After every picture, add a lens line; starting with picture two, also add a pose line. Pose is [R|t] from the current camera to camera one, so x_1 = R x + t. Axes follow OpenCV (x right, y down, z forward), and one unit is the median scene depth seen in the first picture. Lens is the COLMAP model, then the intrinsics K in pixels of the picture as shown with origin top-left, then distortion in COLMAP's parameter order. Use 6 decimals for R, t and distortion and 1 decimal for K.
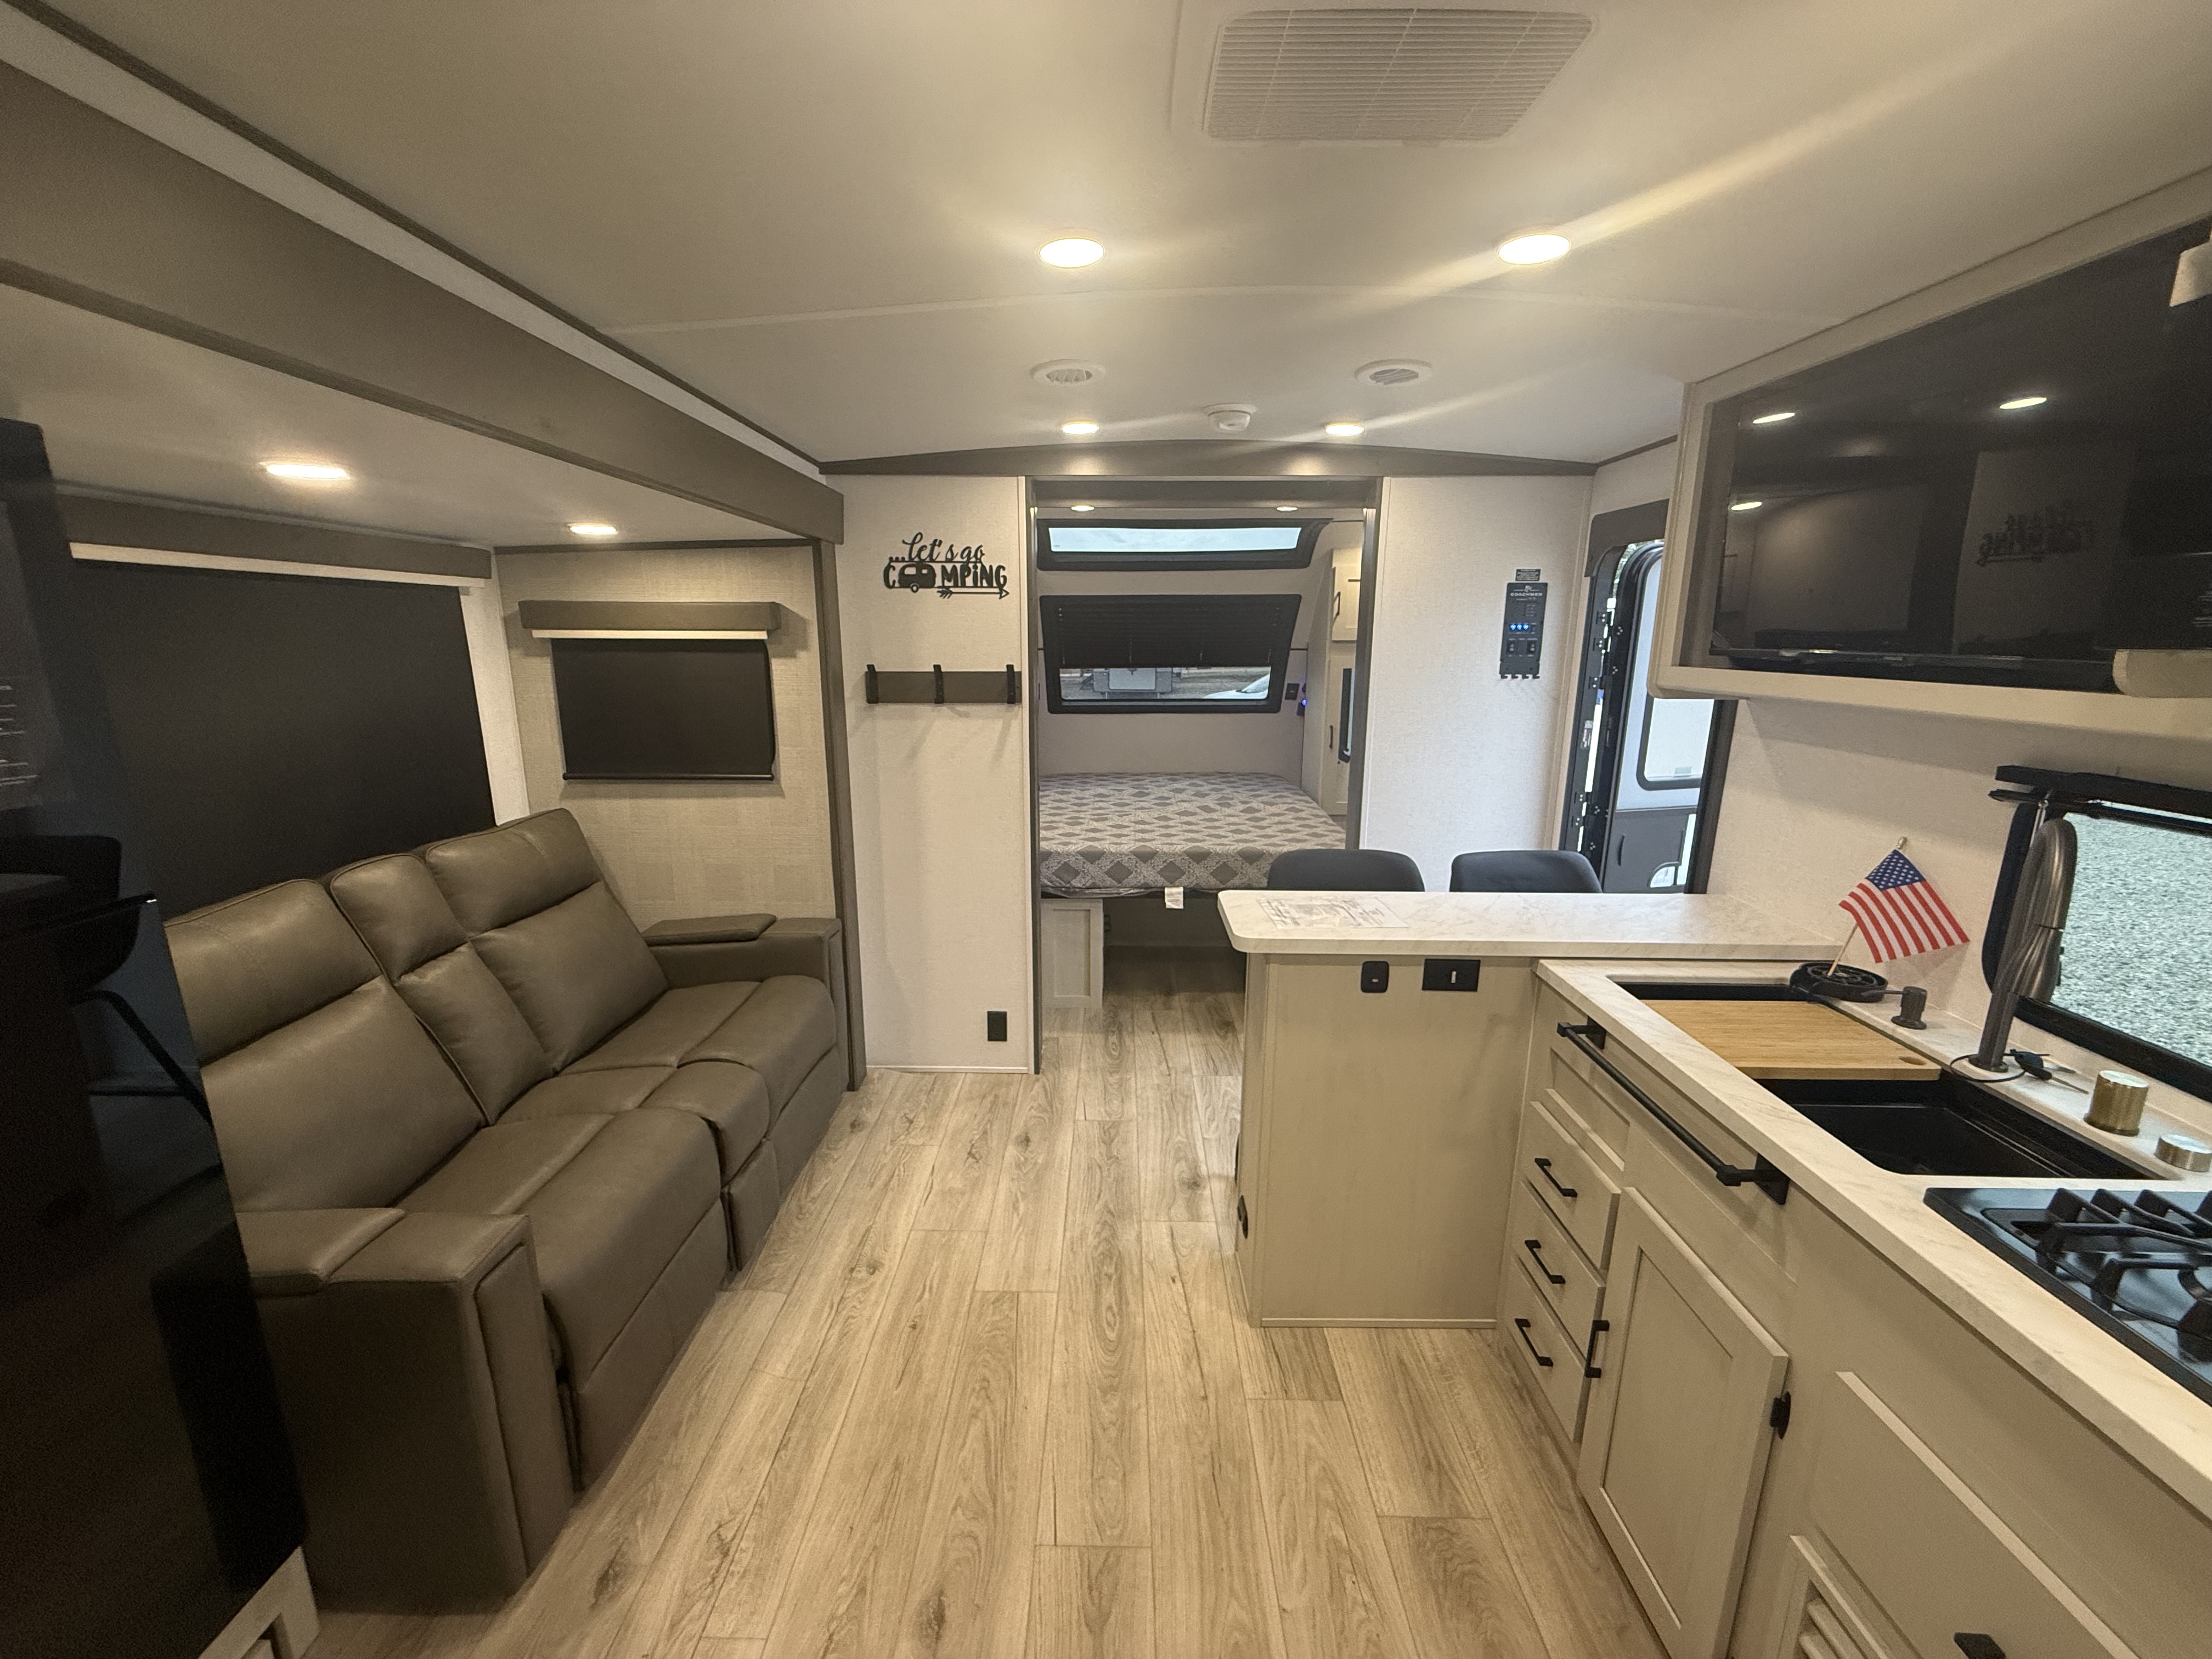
lens RADIAL K [[875.4, 0, 1107.8], [0, 875.4, 830.9], [0, 0, 1]] dist [0.001864, 0.000032]
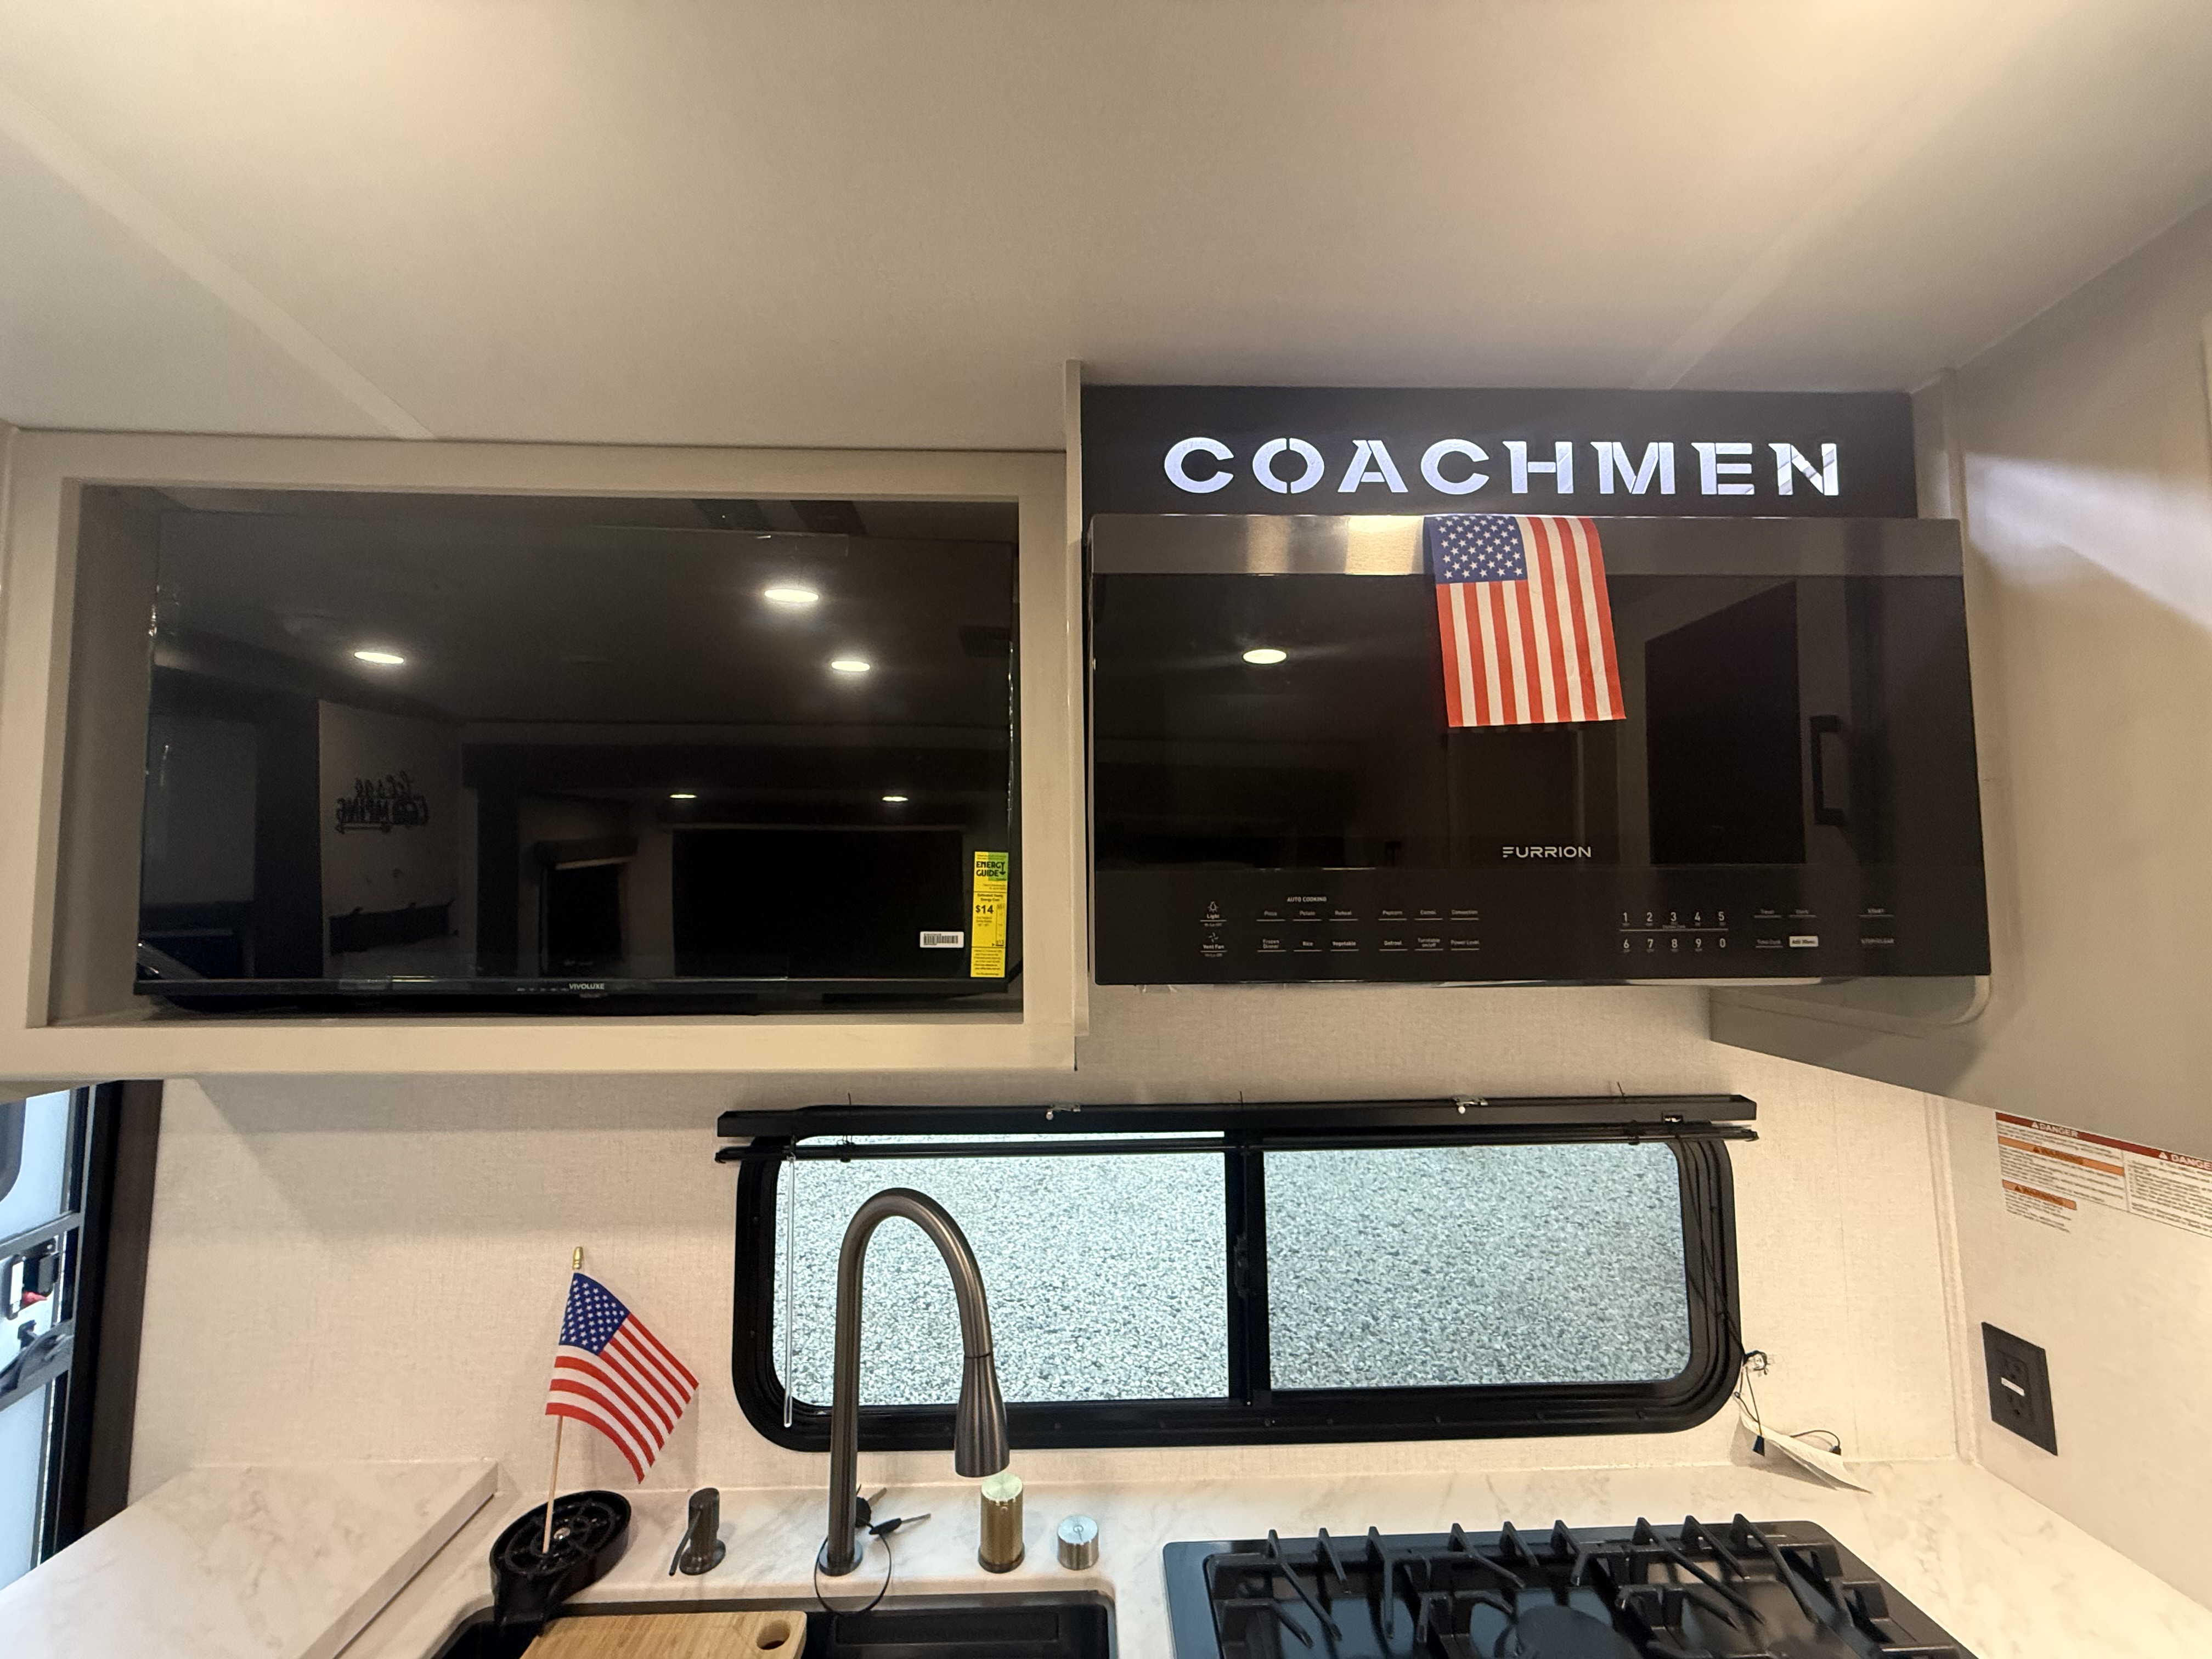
lens RADIAL K [[875.4, 0, 1107.8], [0, 875.4, 830.9], [0, 0, 1]] dist [0.001864, 0.000032]
pose [[-0.048627, 0.067329, 0.996545, 0.223879], [0.219382, 0.974081, -0.055106, -0.171556], [-0.974426, 0.215945, -0.062137, 0.593989]]
